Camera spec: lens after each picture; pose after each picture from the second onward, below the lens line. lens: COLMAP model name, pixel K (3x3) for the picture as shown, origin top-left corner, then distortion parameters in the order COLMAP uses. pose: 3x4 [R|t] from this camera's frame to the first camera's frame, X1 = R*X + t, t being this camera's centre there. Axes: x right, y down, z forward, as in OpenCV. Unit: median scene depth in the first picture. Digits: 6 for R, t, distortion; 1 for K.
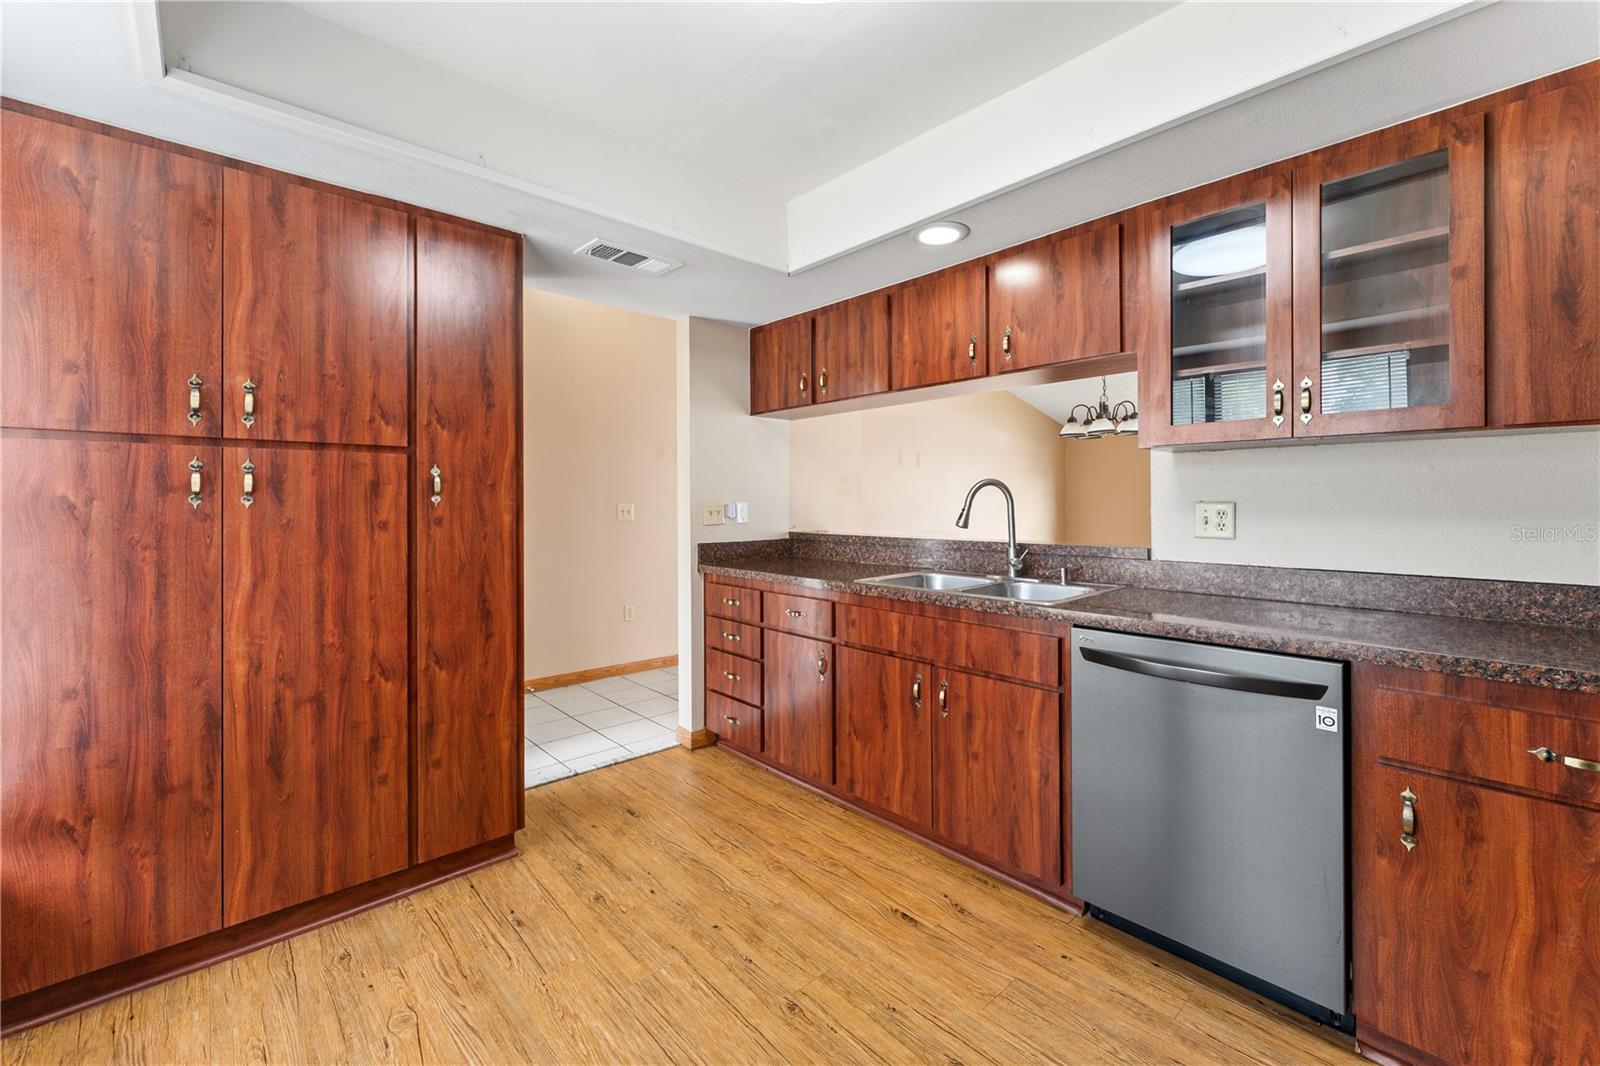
lens RADIAL K [[666.3, 0, 809.0], [0, 666.3, 506.6], [0, 0, 1]] dist [-0.003918, -0.000223]
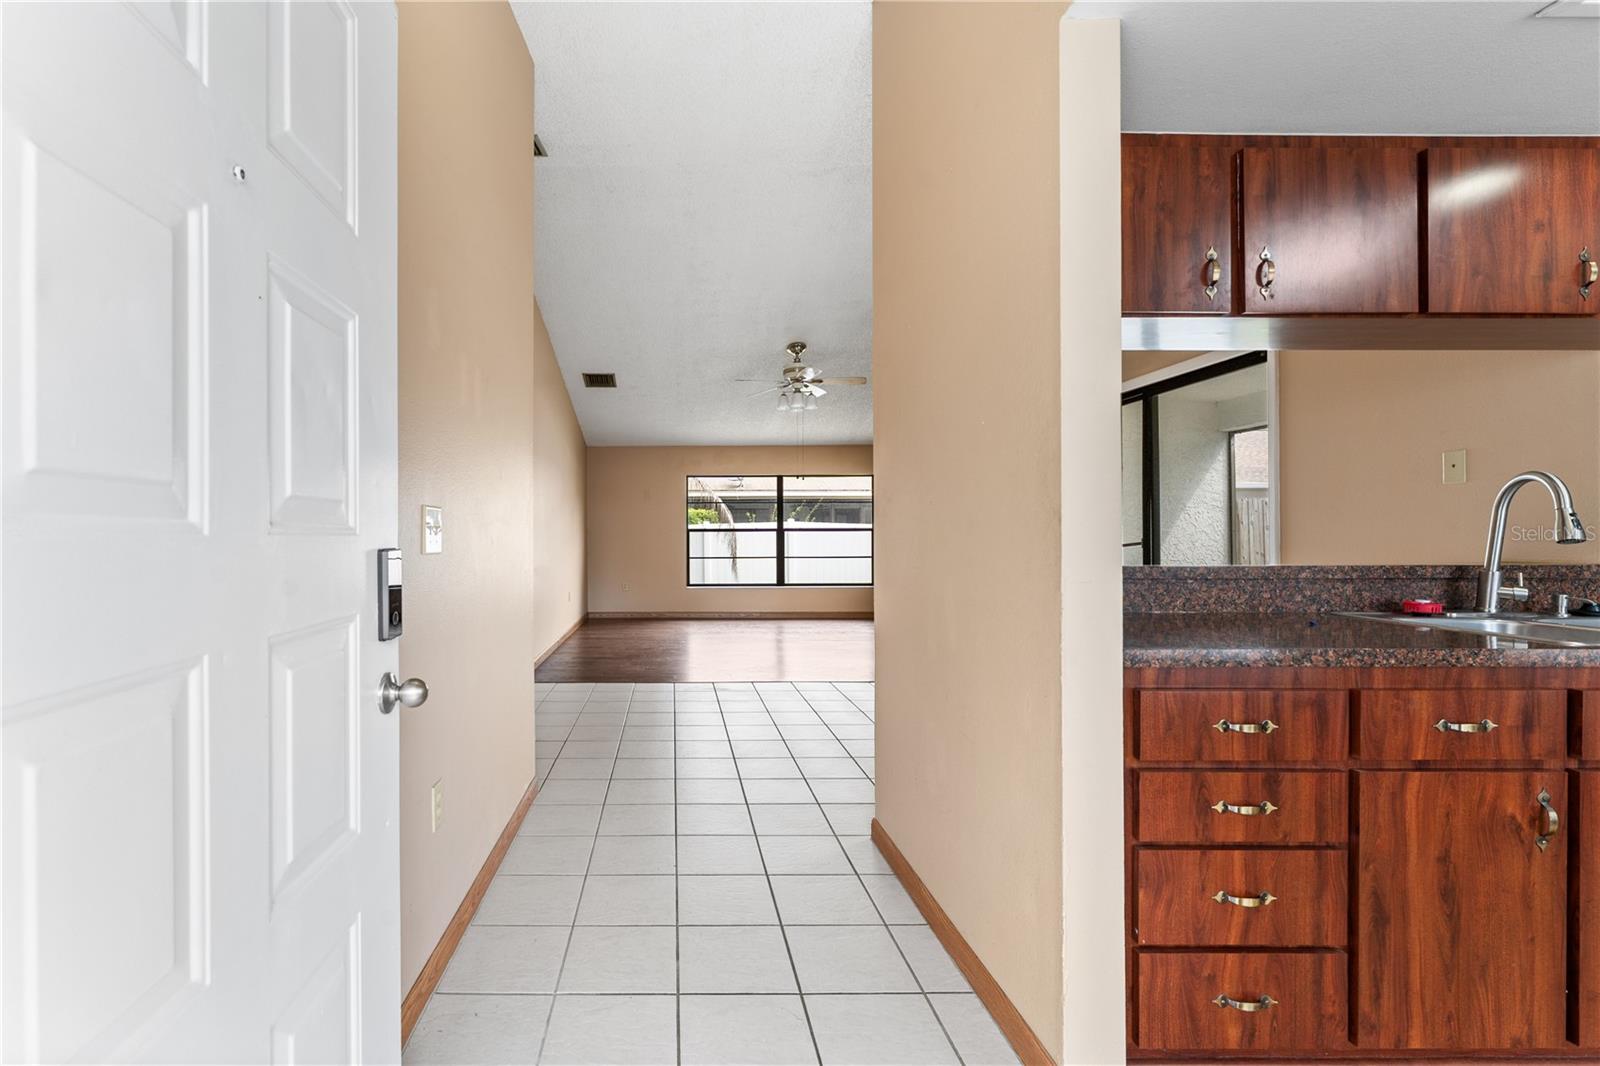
lens RADIAL K [[689.0, 0, 676.0], [0, 689.0, 537.5], [0, 0, 1]] dist [-0.002875, 0.000362]
pose [[0.670819, 0.000444, 0.741621, -0.734940], [0.005533, 0.999969, -0.005603, 0.022605], [-0.741601, 0.007862, 0.670795, 1.034536]]
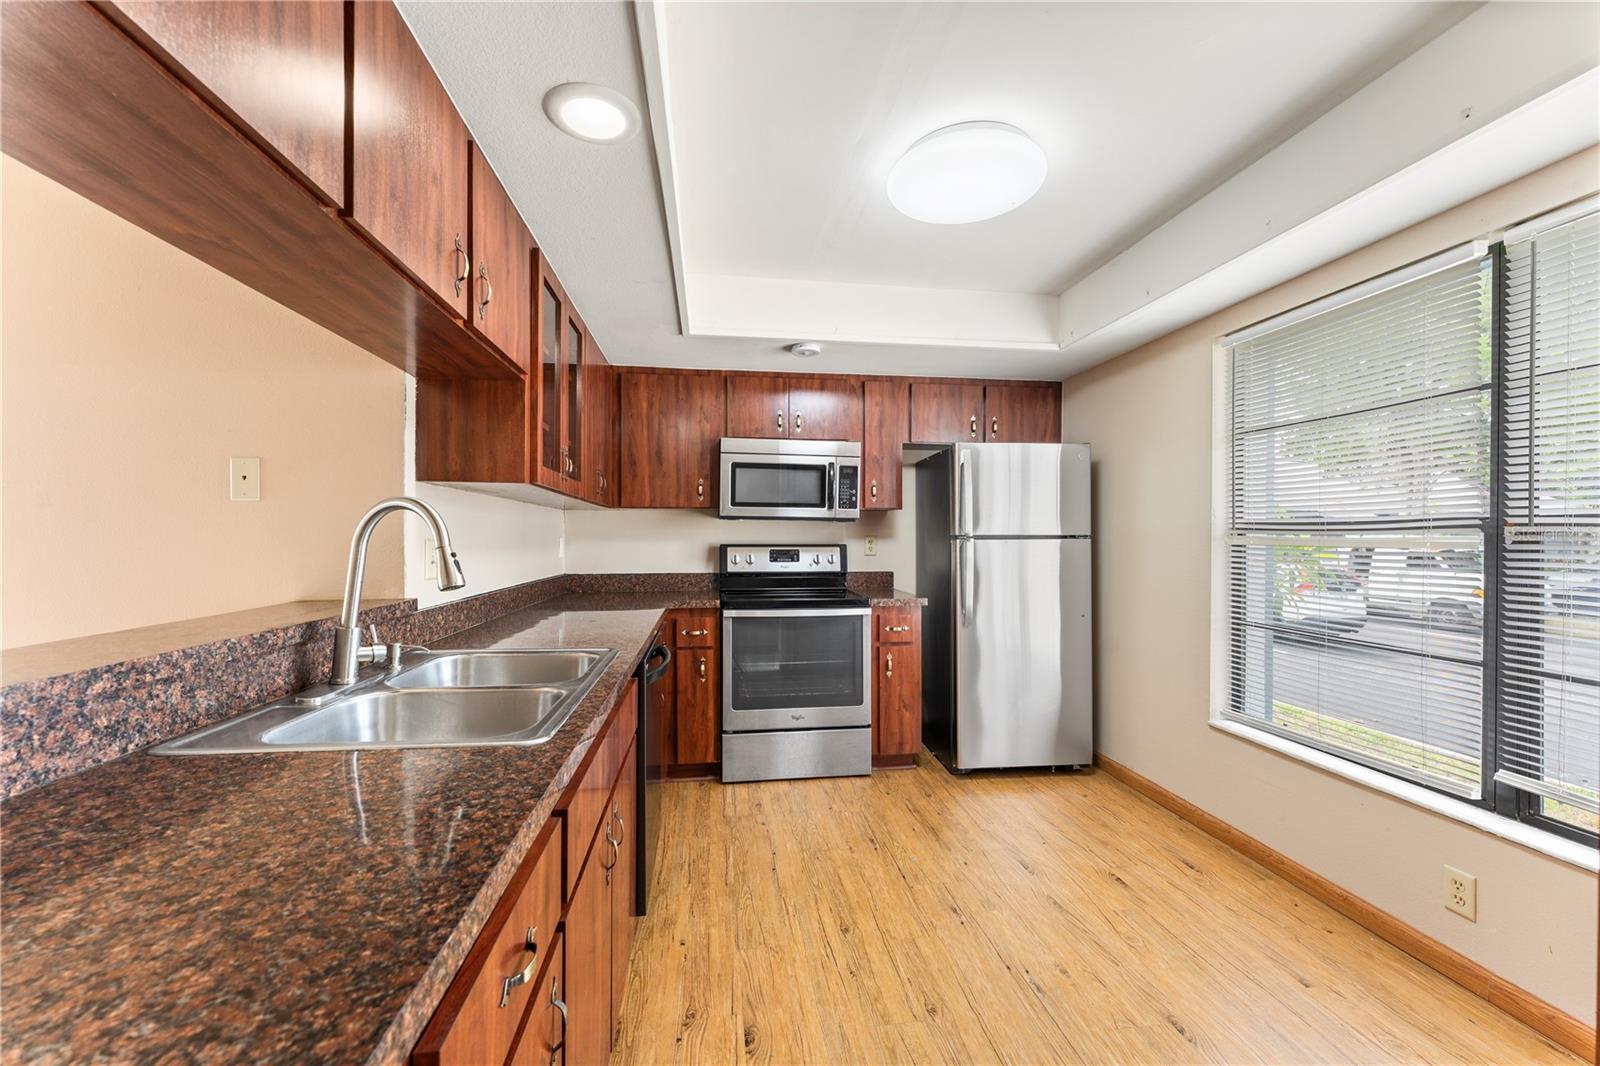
lens RADIAL K [[643.3, 0, 800.5], [0, 643.3, 539.4], [0, 0, 1]] dist [-0.001069, -0.000343]
pose [[-0.820948, -0.001144, 0.571001, -0.244733], [0.003897, 0.999963, 0.007606, -0.008790], [-0.570989, 0.008469, -0.820914, 1.087131]]
